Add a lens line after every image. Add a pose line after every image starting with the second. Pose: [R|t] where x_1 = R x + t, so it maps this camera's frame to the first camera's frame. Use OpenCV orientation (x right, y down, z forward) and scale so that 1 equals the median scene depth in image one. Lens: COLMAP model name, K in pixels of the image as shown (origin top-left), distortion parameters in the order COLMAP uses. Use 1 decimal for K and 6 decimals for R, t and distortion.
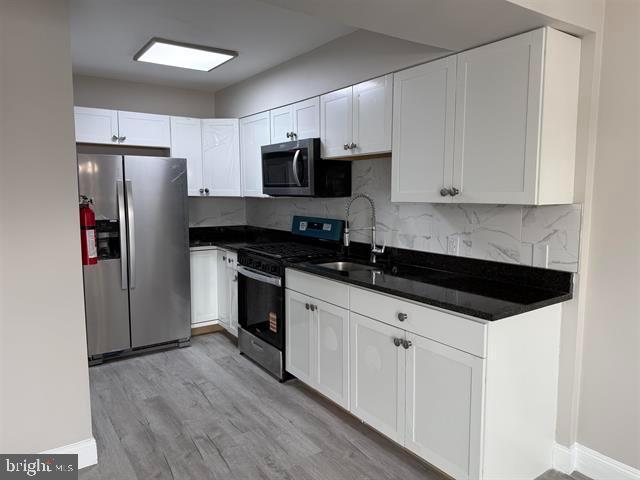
lens RADIAL K [[445.5, 0, 322.1], [0, 445.5, 238.3], [0, 0, 1]] dist [0.140572, -0.206340]
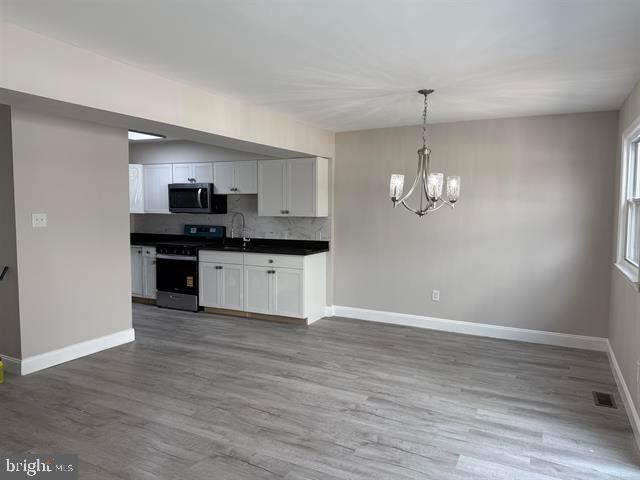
lens RADIAL K [[445.5, 0, 322.1], [0, 445.5, 238.3], [0, 0, 1]] dist [0.140572, -0.206340]
pose [[0.883445, -0.024432, 0.467898, -0.531160], [0.042963, 0.998656, -0.028974, 0.094115], [-0.466561, 0.045699, 0.883308, -0.969461]]
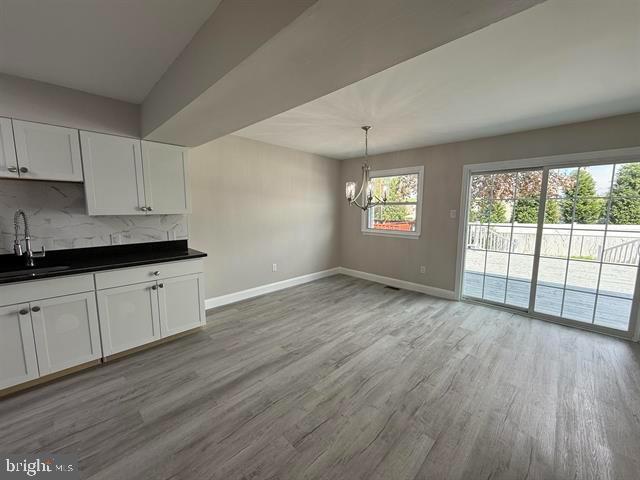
lens RADIAL K [[253.7, 0, 318.8], [0, 253.7, 238.8], [0, 0, 1]] dist [-0.000284, 0.000175]
pose [[-0.185586, -0.115422, 0.975826, -0.726345], [0.100864, 0.985594, 0.135760, -0.036167], [-0.977438, 0.123621, -0.171271, 0.348675]]
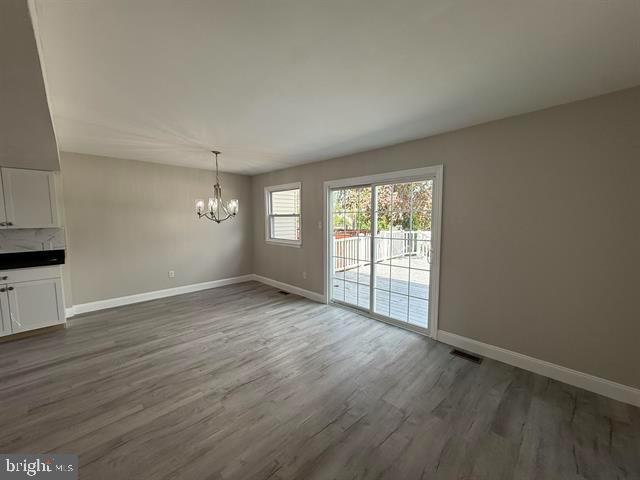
lens RADIAL K [[253.7, 0, 318.8], [0, 253.7, 238.8], [0, 0, 1]] dist [-0.000284, 0.000175]
pose [[-0.168141, -0.079838, 0.982525, -0.985973], [0.109376, 0.989049, 0.099086, 0.015973], [-0.979676, 0.124125, -0.157567, -0.292667]]
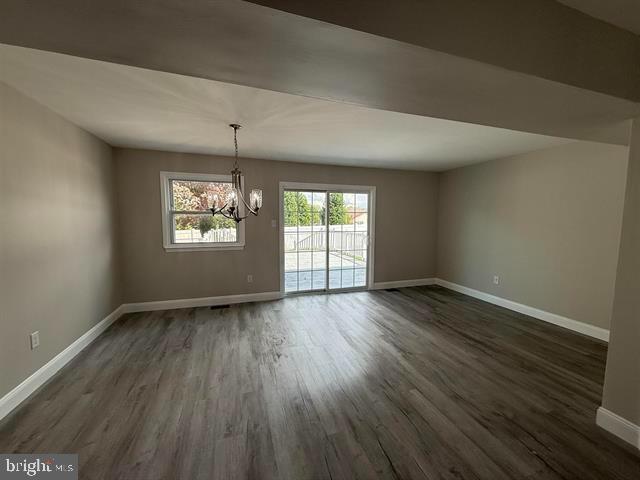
lens RADIAL K [[253.7, 0, 318.8], [0, 253.7, 238.8], [0, 0, 1]] dist [-0.000284, 0.000175]
pose [[-0.957959, -0.027350, 0.285598, -0.258714], [0.026615, 0.982682, 0.183379, -0.088085], [-0.285668, 0.183271, -0.940641, 0.741227]]
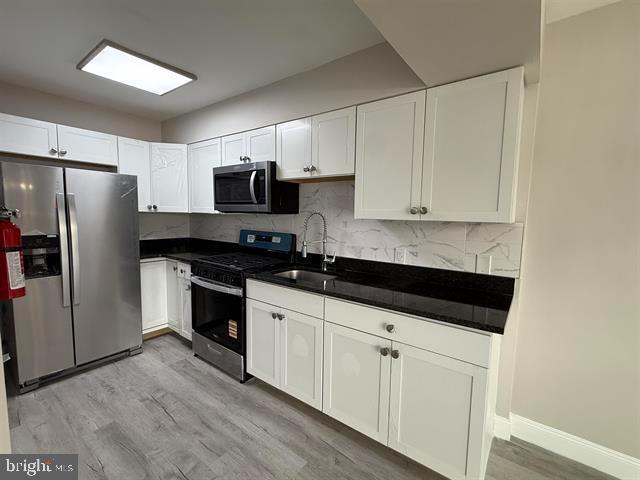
lens RADIAL K [[287.8, 0, 320.0], [0, 287.8, 240.0], [0, 0, 1]] dist [0.003346, 0.001364]
pose [[0.950492, -0.011321, 0.310544, -0.133311], [0.014166, 0.999876, -0.006909, -0.020831], [-0.310427, 0.010967, 0.950534, 0.295033]]
